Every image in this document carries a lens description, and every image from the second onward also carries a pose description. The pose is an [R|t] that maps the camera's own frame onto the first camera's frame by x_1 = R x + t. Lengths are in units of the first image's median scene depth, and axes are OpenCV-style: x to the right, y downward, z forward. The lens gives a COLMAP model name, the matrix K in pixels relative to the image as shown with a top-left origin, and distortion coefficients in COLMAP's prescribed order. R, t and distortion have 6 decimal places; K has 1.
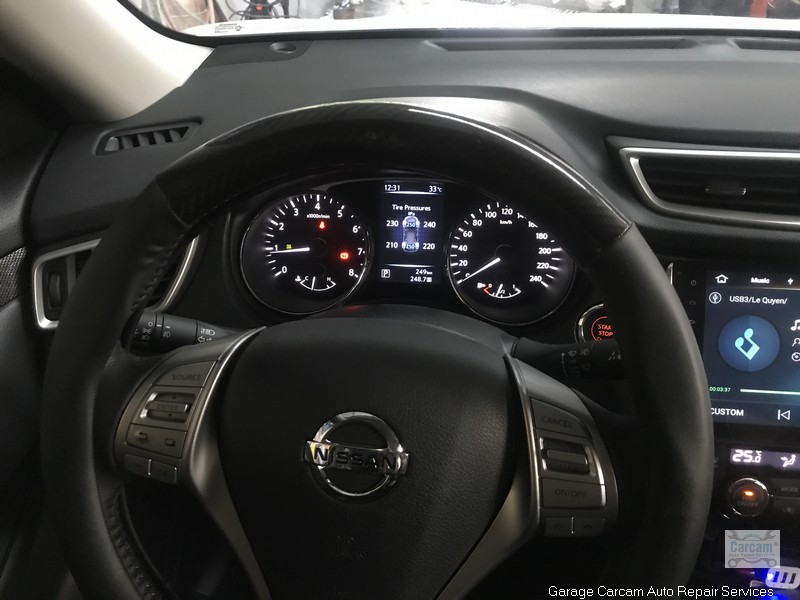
lens RADIAL K [[649.6, 0, 401.0], [0, 649.6, 295.0], [0, 0, 1]] dist [0.078515, -0.152658]
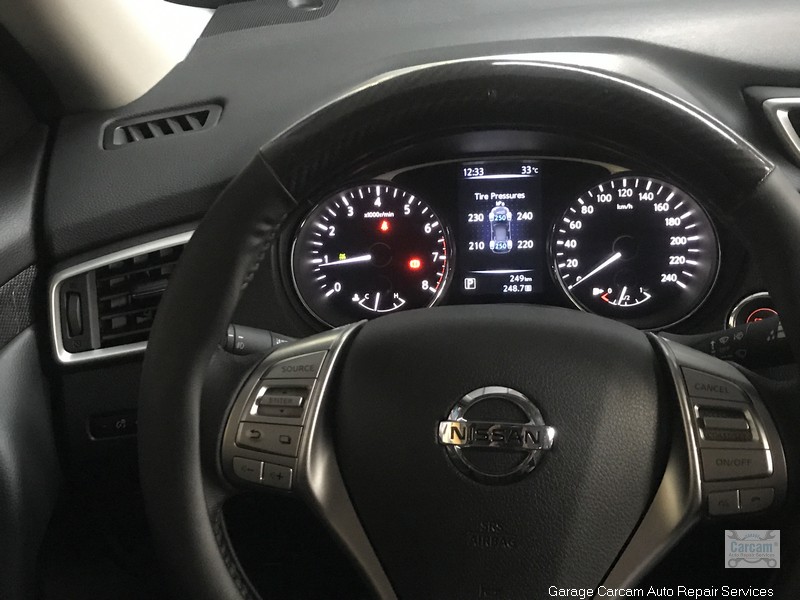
lens RADIAL K [[1137.2, 0, 403.6], [0, 1137.2, 303.9], [0, 0, 1]] dist [0.202774, -0.740865]
pose [[0.998273, -0.058074, -0.008881, -0.093182], [0.057051, 0.994364, -0.089364, 0.107340], [0.014021, 0.088703, 0.995959, -0.337484]]
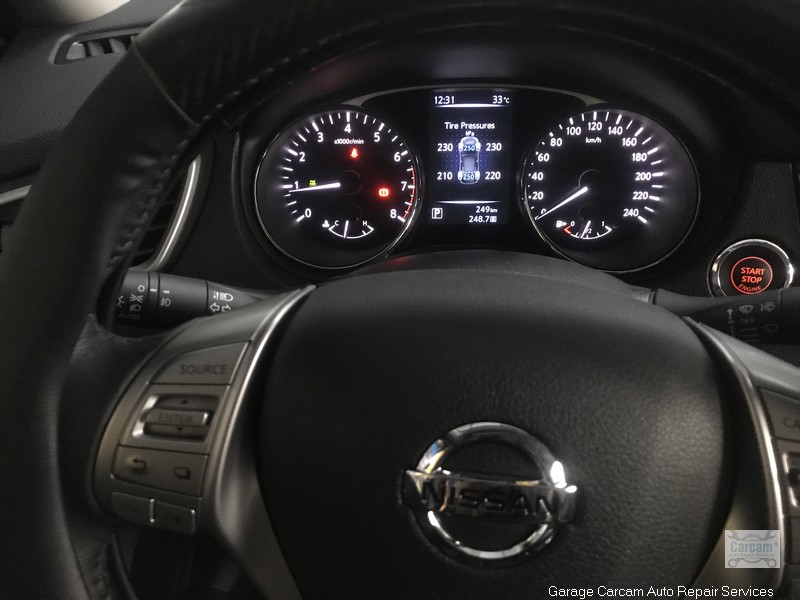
lens RADIAL K [[649.6, 0, 401.0], [0, 649.6, 295.0], [0, 0, 1]] dist [0.078515, -0.152658]
pose [[0.999322, -0.035124, 0.011033, -0.081183], [0.034278, 0.997007, 0.069291, 0.009435], [-0.013434, -0.068866, 0.997535, 0.214452]]
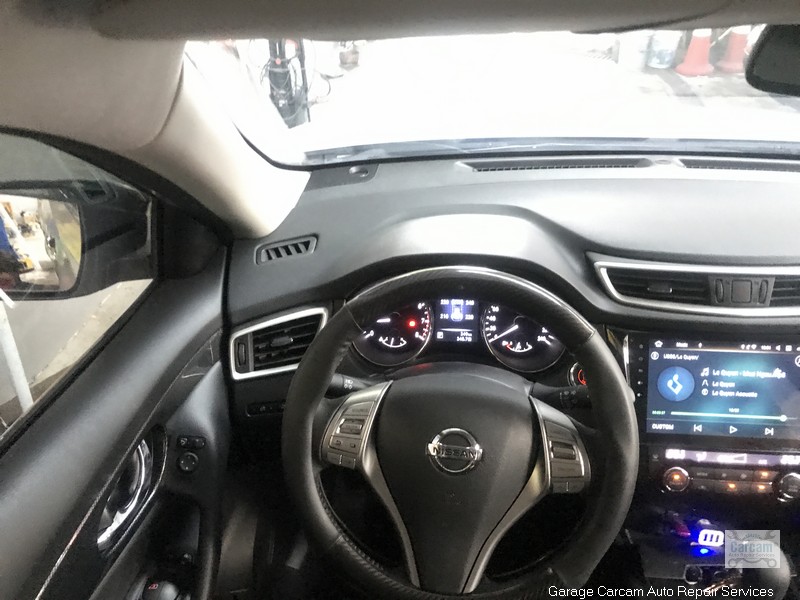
lens RADIAL K [[662.9, 0, 400.0], [0, 662.9, 300.0], [0, 0, 1]] dist [0.128047, -0.343462]
pose [[0.999904, -0.010115, 0.009481, -0.131554], [0.010271, 0.999810, -0.016564, -0.091427], [-0.009312, 0.016660, 0.999818, -0.526624]]
